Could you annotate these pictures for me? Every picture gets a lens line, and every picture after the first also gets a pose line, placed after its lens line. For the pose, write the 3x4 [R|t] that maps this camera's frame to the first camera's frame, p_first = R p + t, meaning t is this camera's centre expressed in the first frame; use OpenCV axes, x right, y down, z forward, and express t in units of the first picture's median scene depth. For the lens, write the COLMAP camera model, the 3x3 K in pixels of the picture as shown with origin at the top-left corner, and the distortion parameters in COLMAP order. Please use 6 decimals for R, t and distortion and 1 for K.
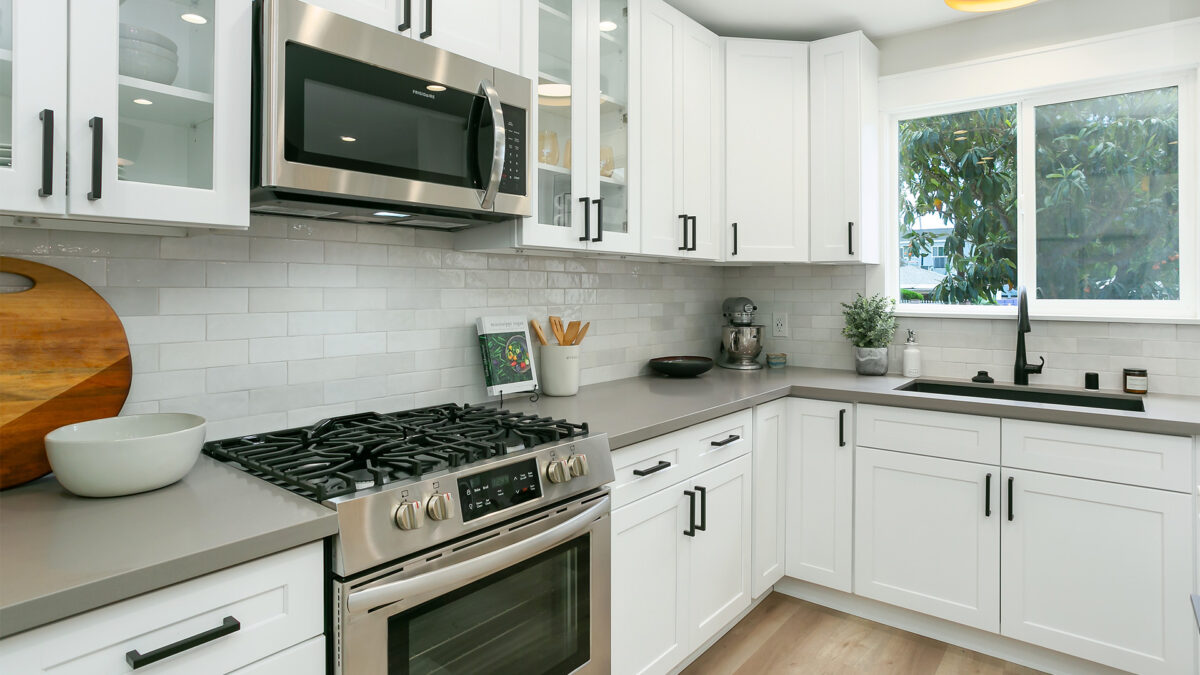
lens RADIAL K [[645.3, 0, 598.4], [0, 645.3, 292.8], [0, 0, 1]] dist [-0.024730, 0.003031]
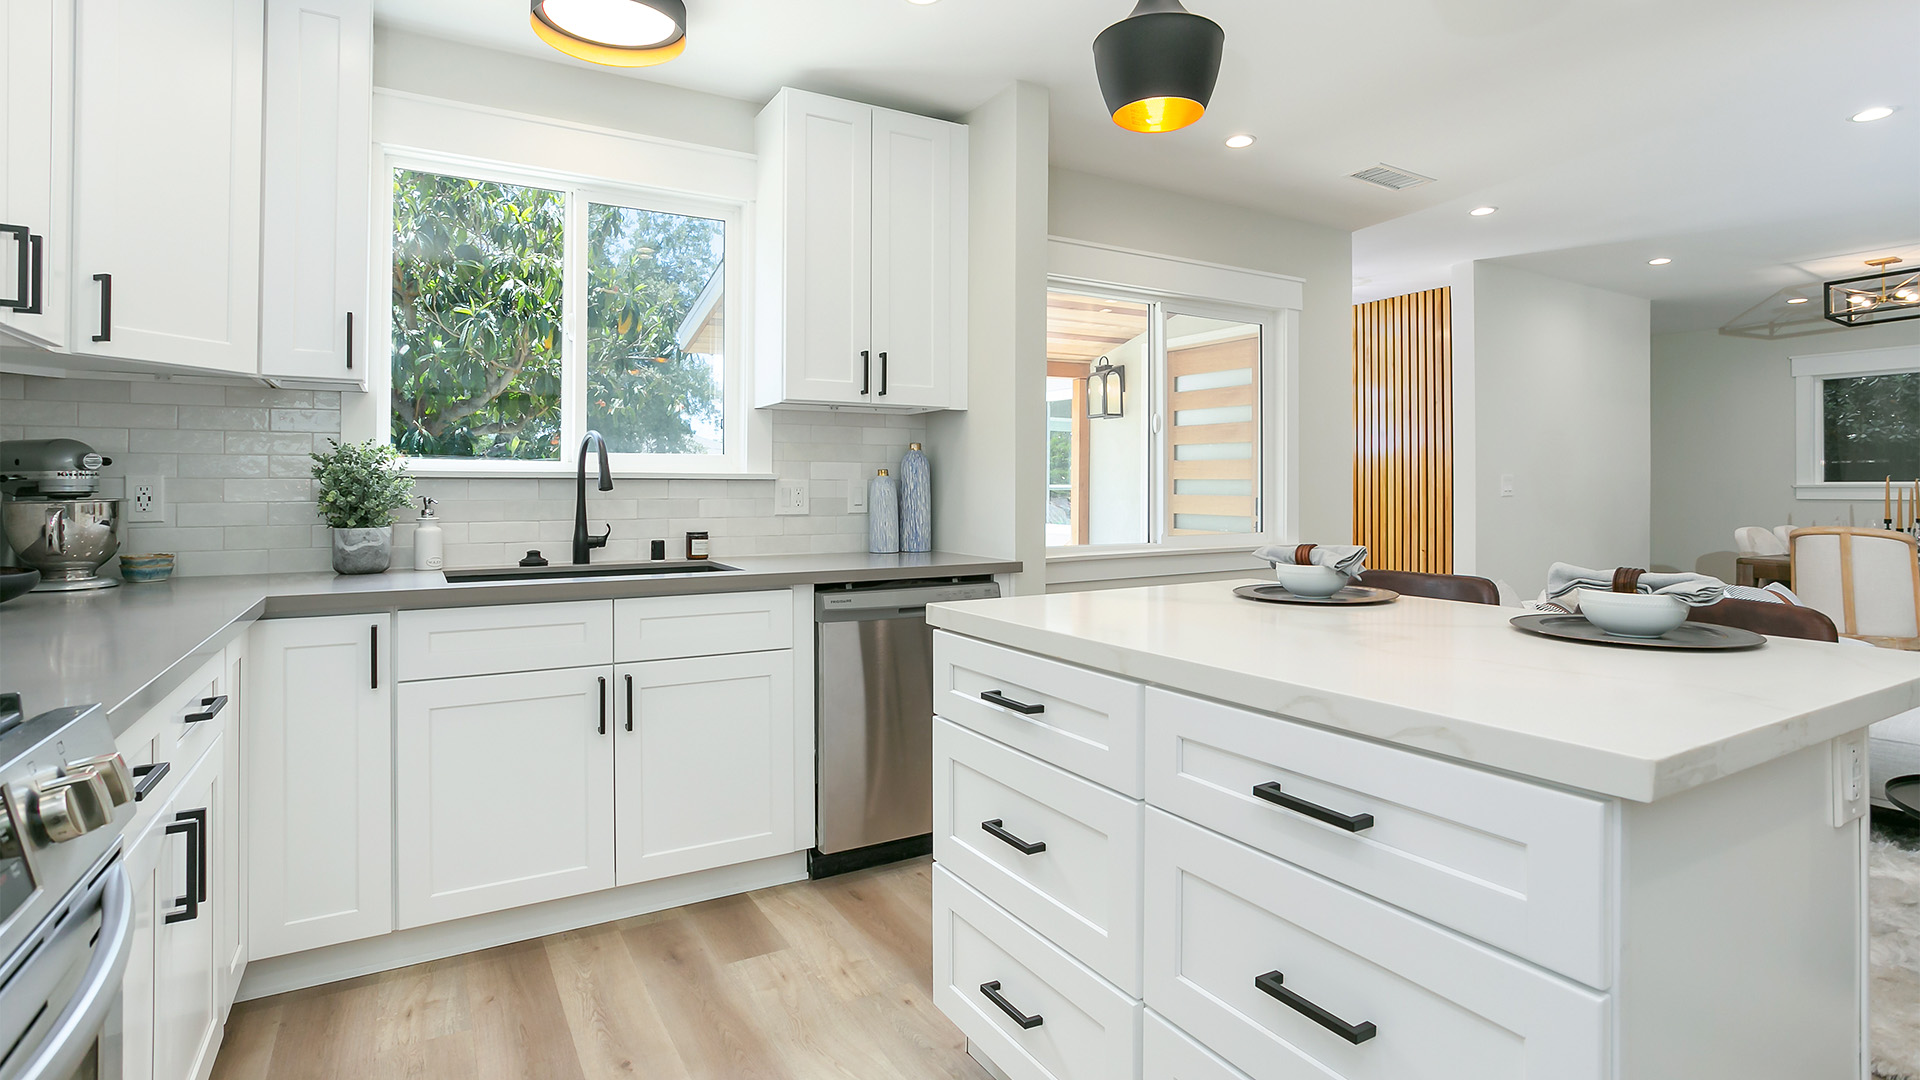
lens RADIAL K [[934.0, 0, 942.2], [0, 934.0, 484.0], [0, 0, 1]] dist [-0.012949, 0.003337]
pose [[0.357506, 0.002728, 0.933907, -0.245331], [0.001827, 0.999992, -0.003620, 0.059926], [-0.933909, 0.003000, 0.357498, 0.224207]]
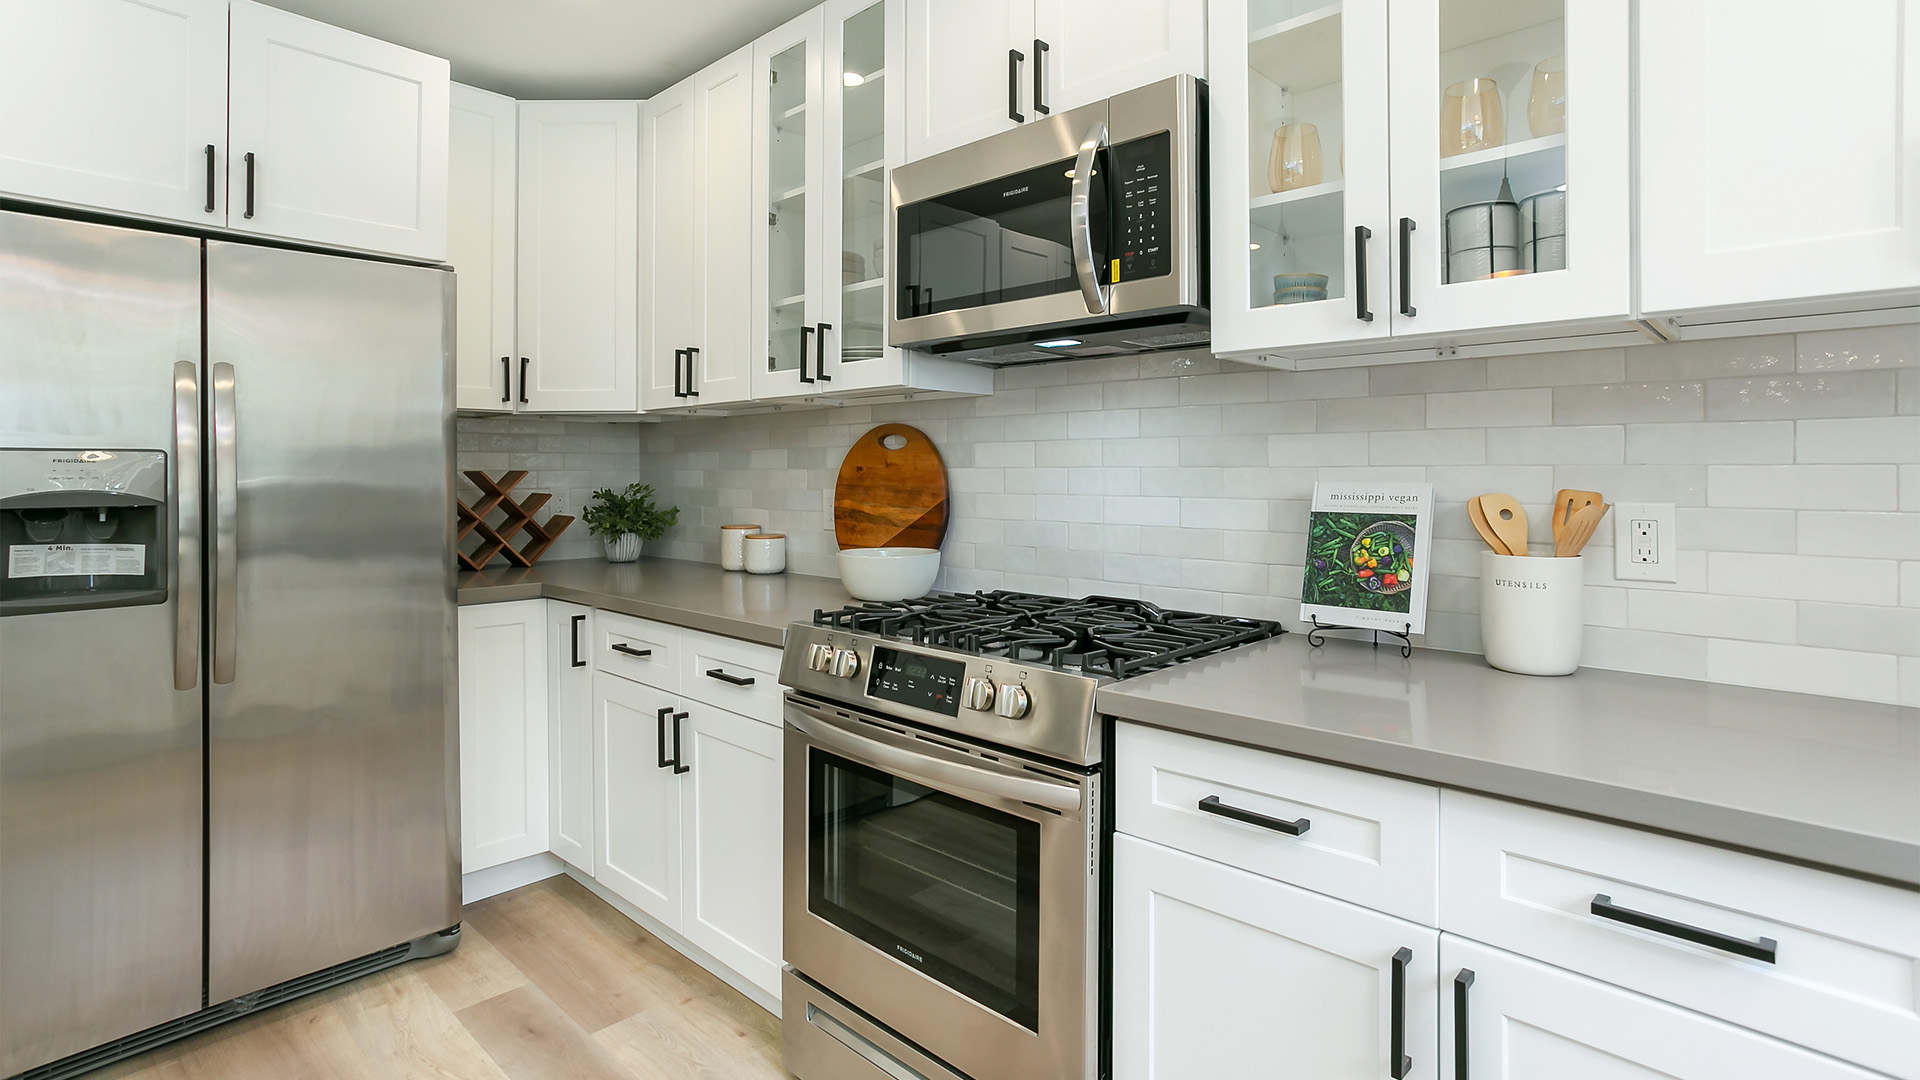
lens RADIAL K [[935.1, 0, 948.7], [0, 935.1, 462.5], [0, 0, 1]] dist [-0.012783, 0.002399]
pose [[-0.081251, -0.011334, -0.996629, 0.600467], [-0.001499, 0.999936, -0.011249, 0.027667], [0.996693, 0.000580, -0.081263, 0.678242]]
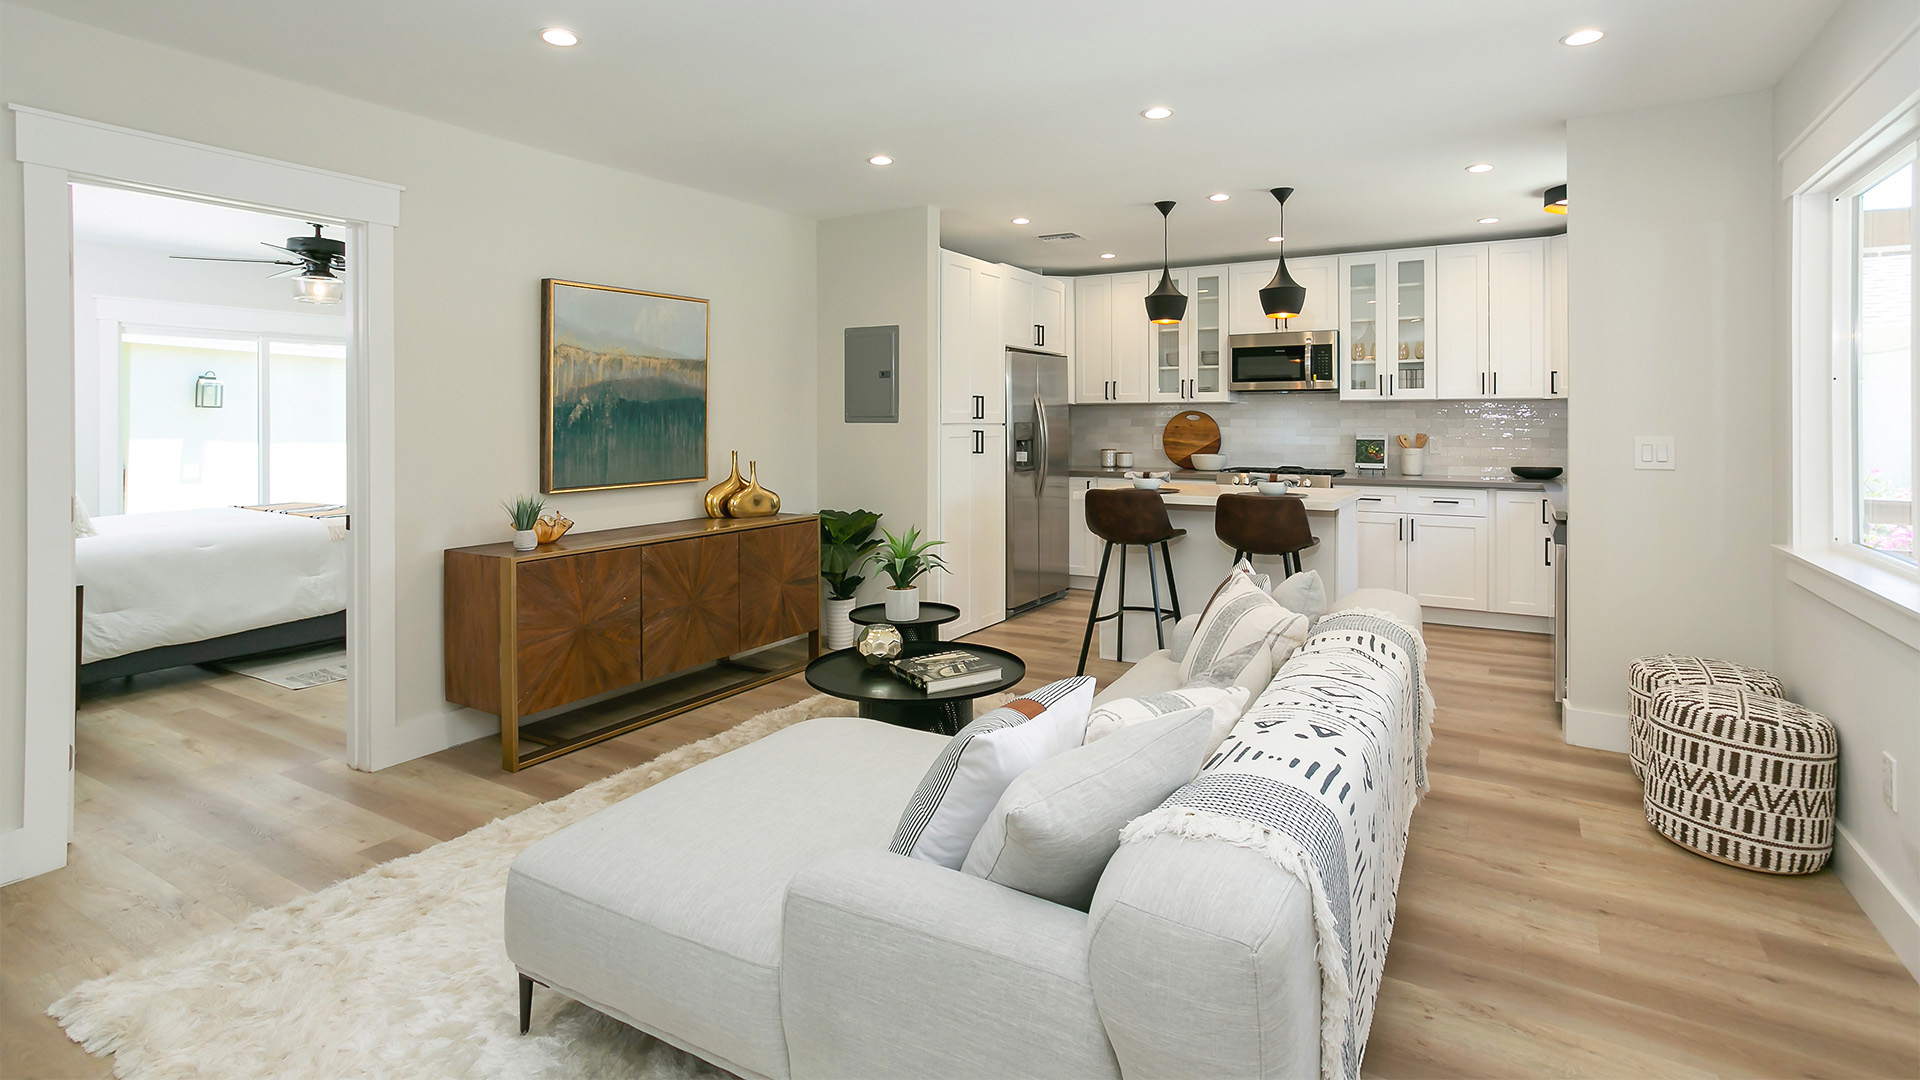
lens RADIAL K [[926.9, 0, 965.1], [0, 926.9, 419.8], [0, 0, 1]] dist [-0.016373, 0.002815]
pose [[0.148058, -0.000841, -0.988978, 2.424836], [-0.002460, 0.999996, -0.001219, 0.005188], [0.988976, 0.002614, 0.148056, -0.677499]]
